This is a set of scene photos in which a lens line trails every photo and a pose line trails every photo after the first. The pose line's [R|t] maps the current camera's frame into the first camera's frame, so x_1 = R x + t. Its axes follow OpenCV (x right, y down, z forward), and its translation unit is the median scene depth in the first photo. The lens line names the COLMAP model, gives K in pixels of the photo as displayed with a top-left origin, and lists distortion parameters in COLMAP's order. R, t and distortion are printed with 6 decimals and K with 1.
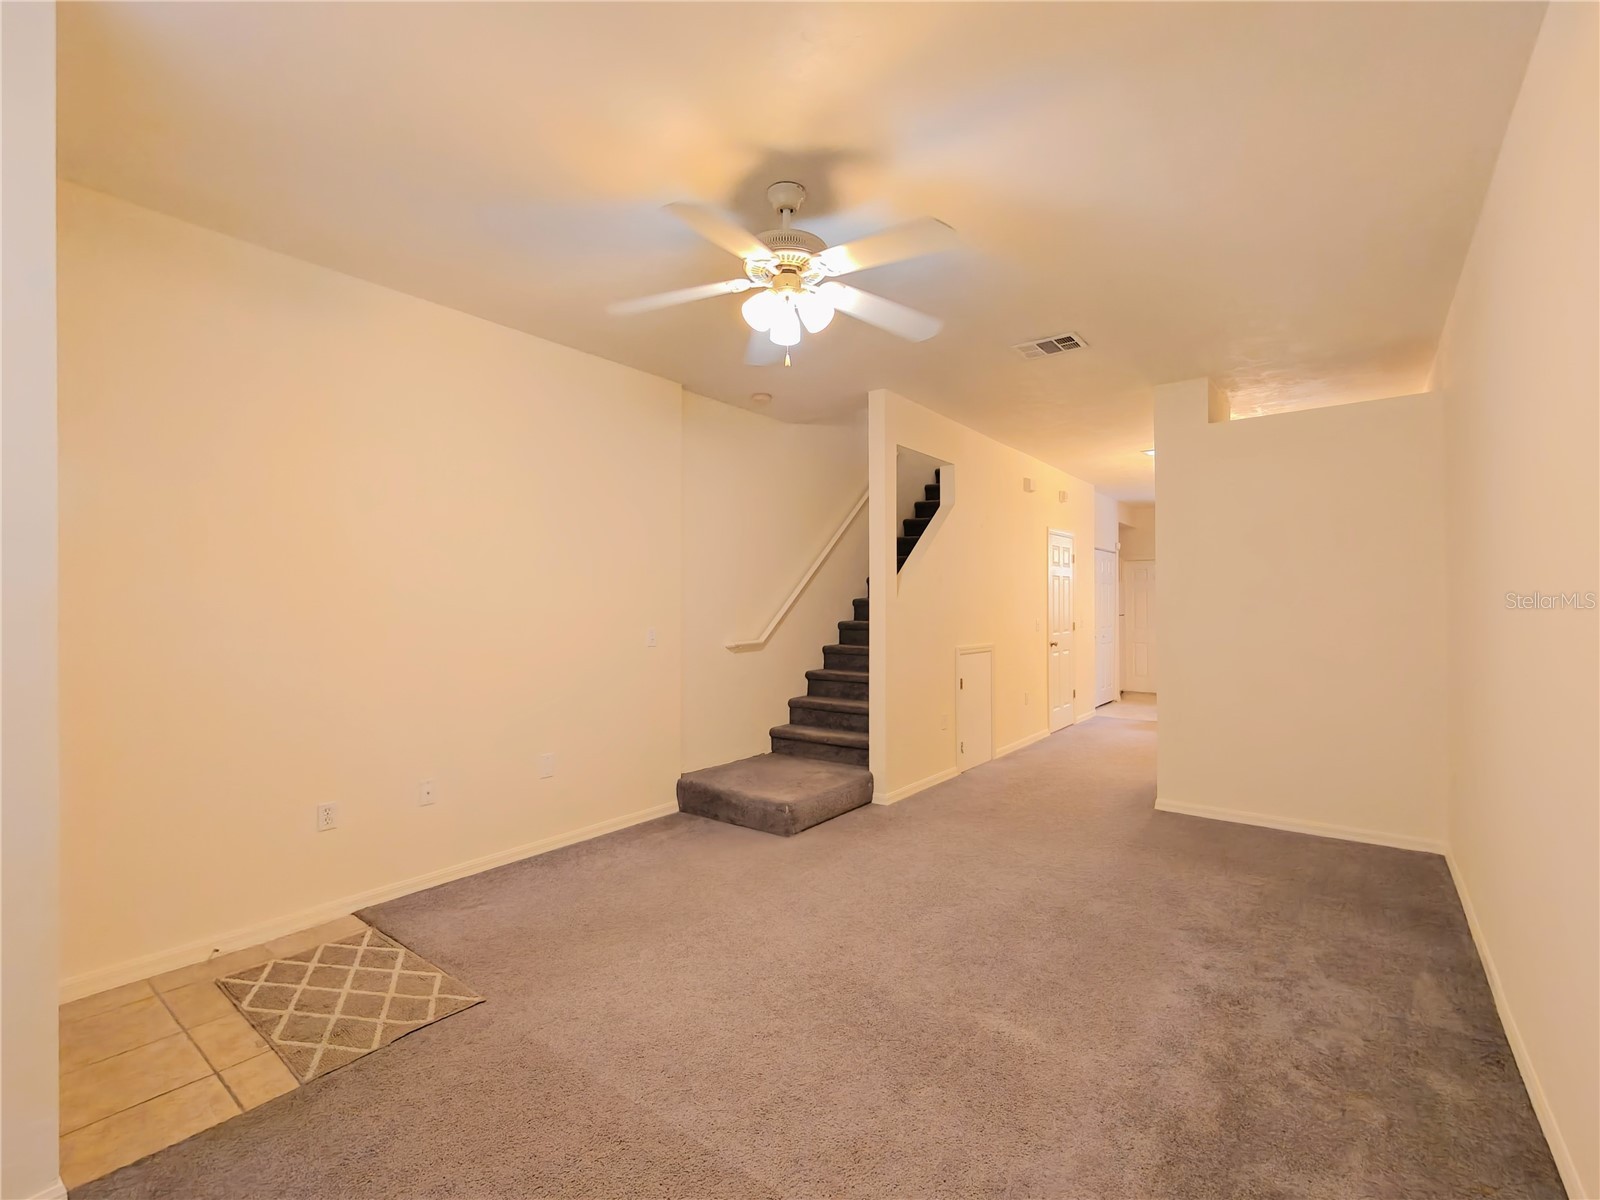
lens RADIAL K [[714.7, 0, 800.0], [0, 714.7, 600.0], [0, 0, 1]] dist [-0.003241, -0.000334]
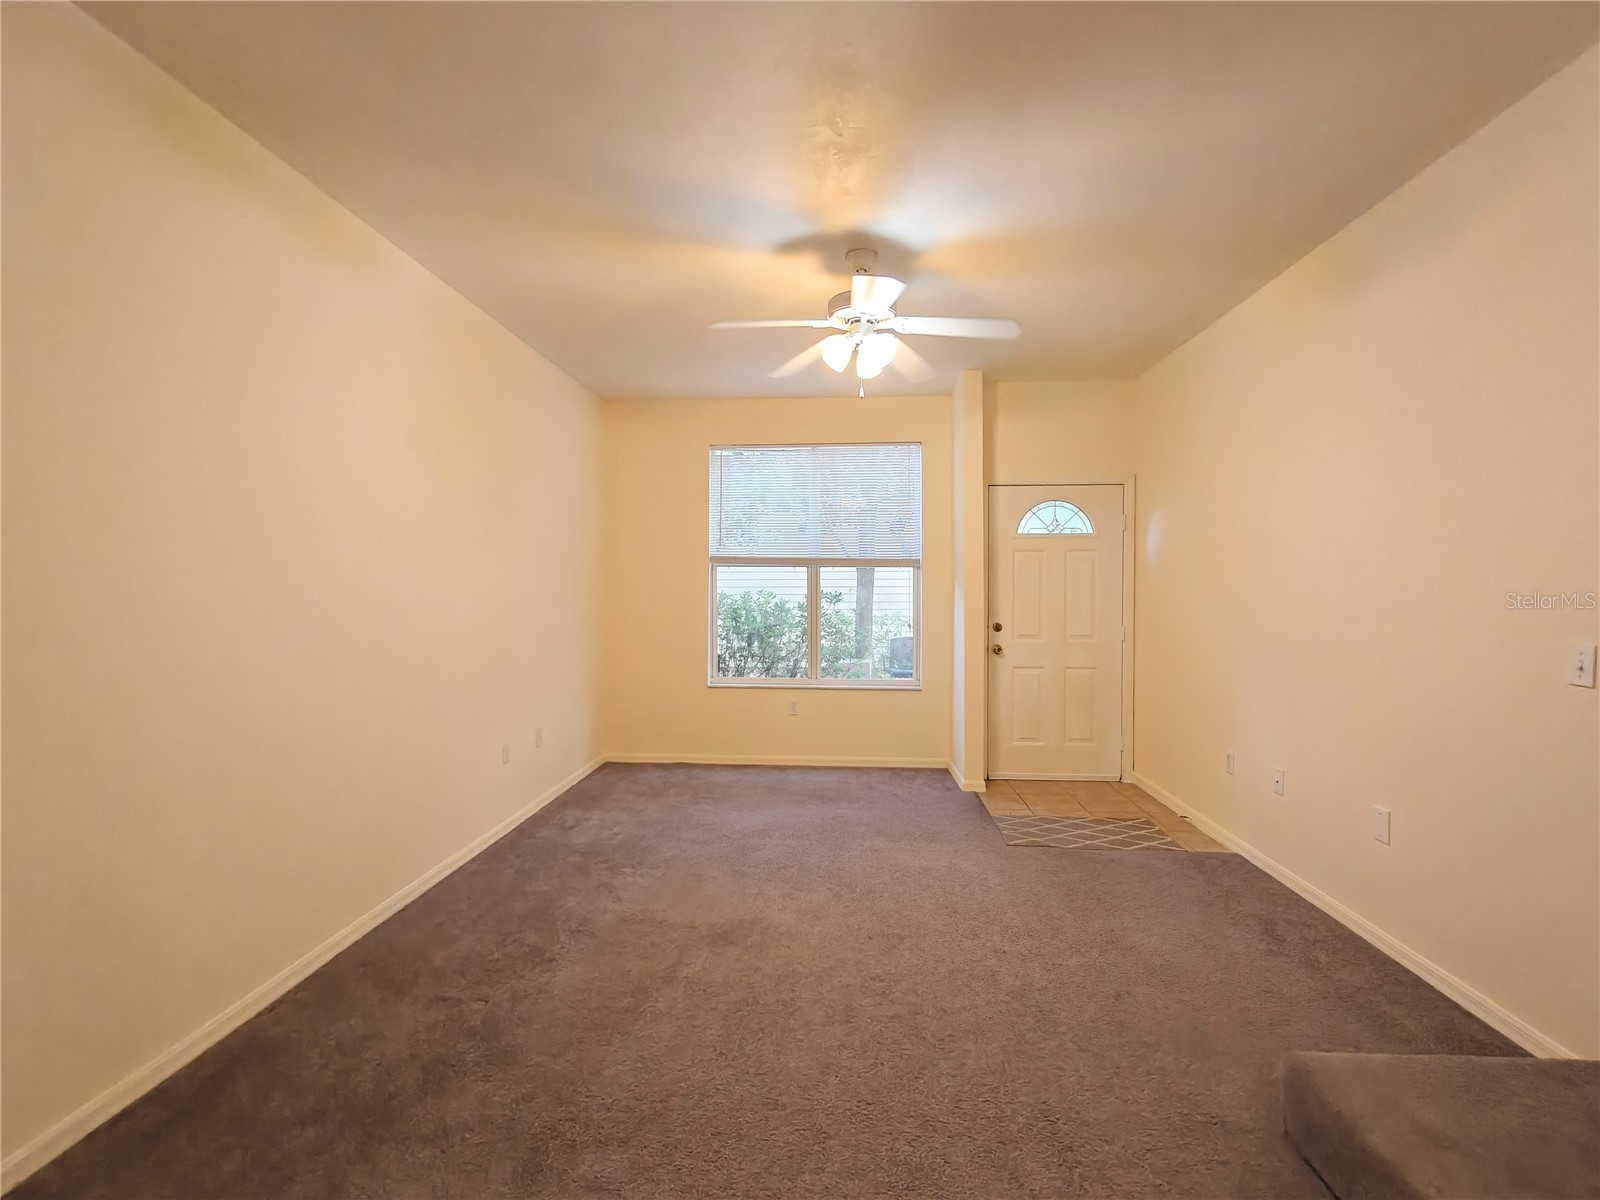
lens RADIAL K [[714.7, 0, 800.0], [0, 714.7, 600.0], [0, 0, 1]] dist [-0.003241, -0.000334]
pose [[-0.827535, 0.012886, -0.561266, 0.756025], [0.006583, 0.999891, 0.013250, 0.007793], [0.561375, 0.007269, -0.827529, 1.930779]]
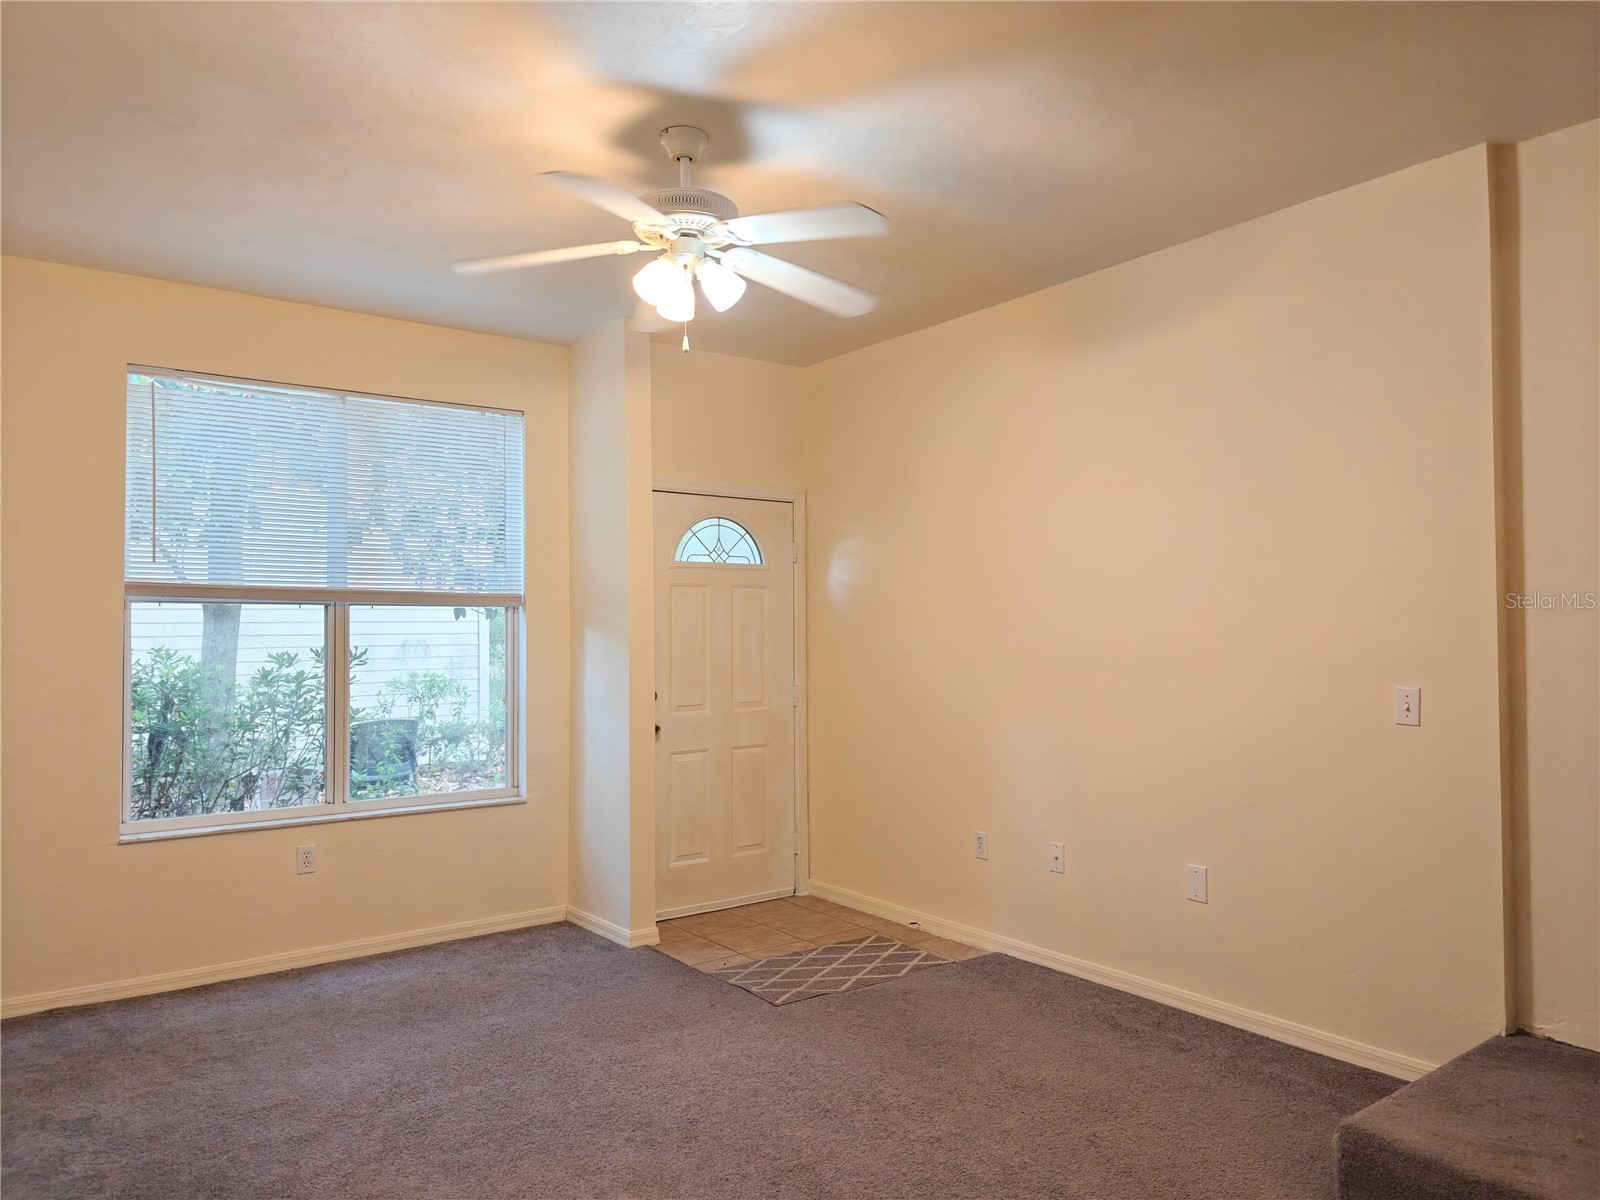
lens RADIAL K [[1083.1, 0, 807.0], [0, 1083.1, 603.3], [0, 0, 1]] dist [0.030046, -0.032888]
pose [[-0.259290, -0.020185, -0.965589, 1.105669], [0.013561, 0.999607, -0.024537, -0.009371], [0.965704, -0.019457, -0.258914, 1.417026]]
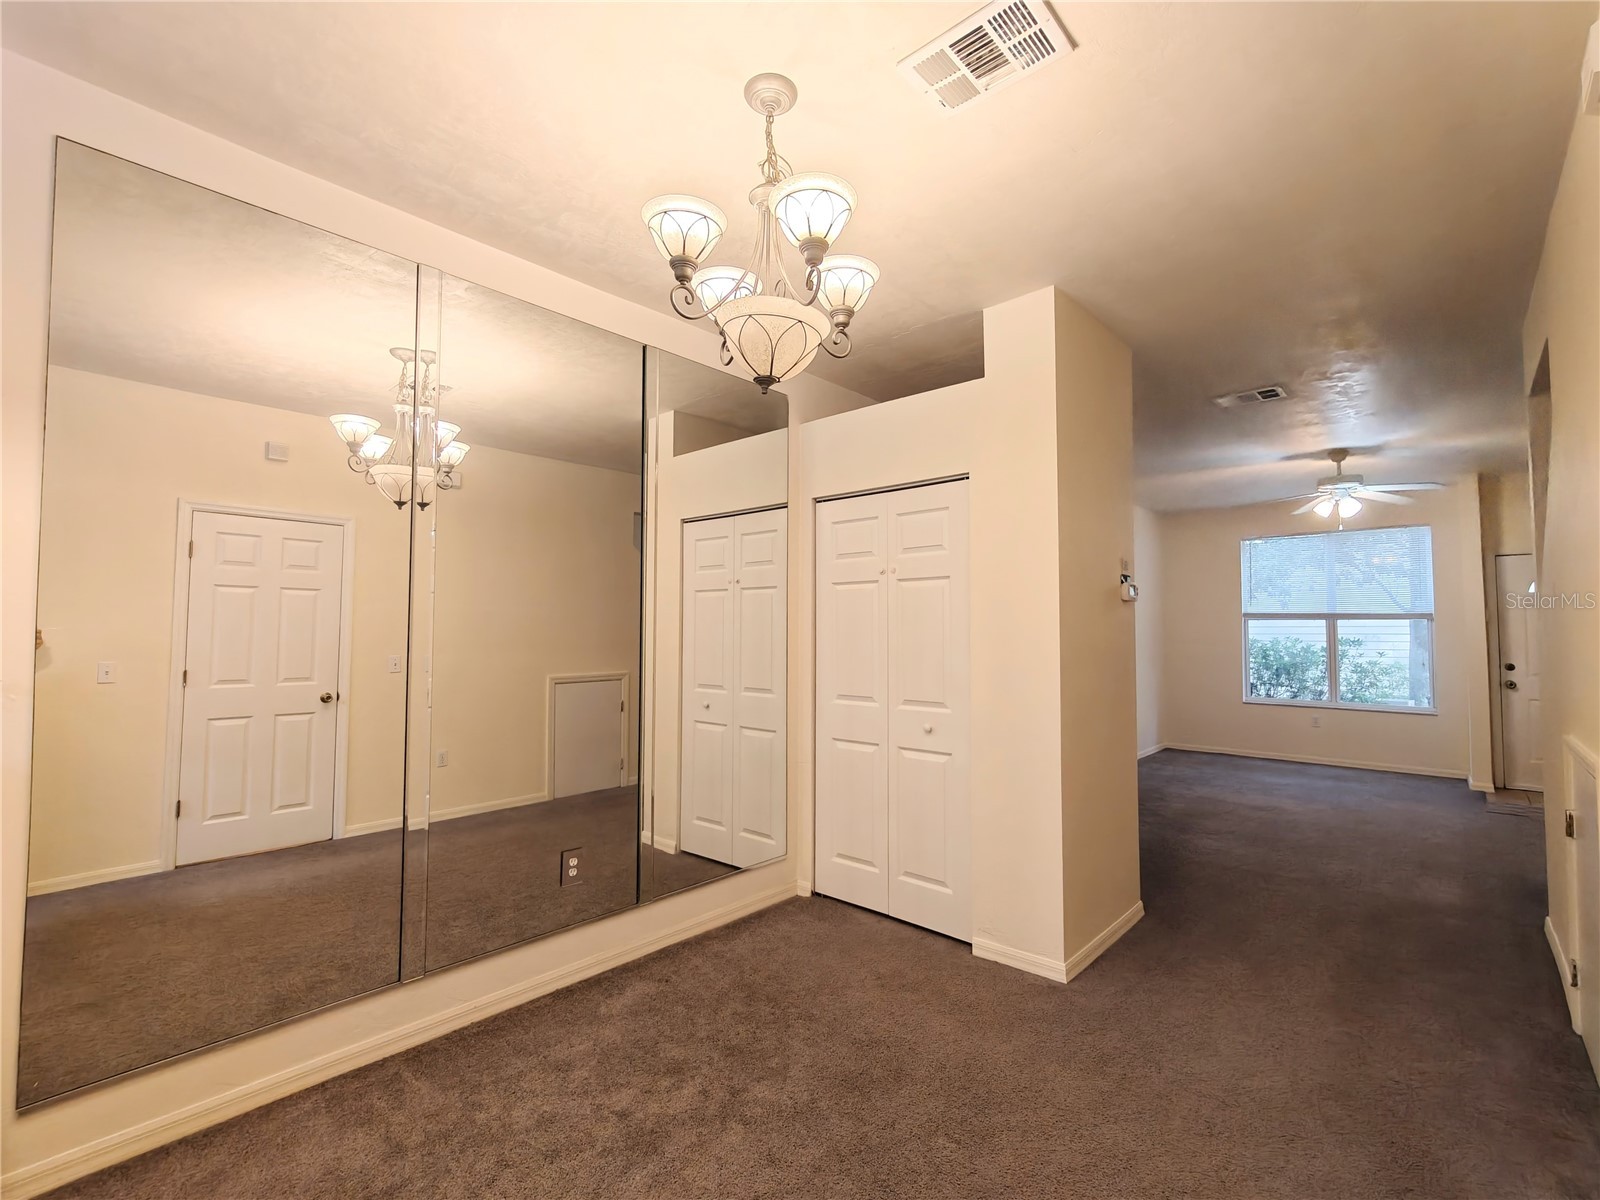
lens RADIAL K [[714.7, 0, 800.0], [0, 714.7, 600.0], [0, 0, 1]] dist [-0.003241, -0.000334]
pose [[-0.996883, 0.002010, 0.078866, 1.476008], [-0.002187, 0.998588, -0.053085, 0.017186], [-0.078861, -0.053092, -0.995471, 3.299950]]
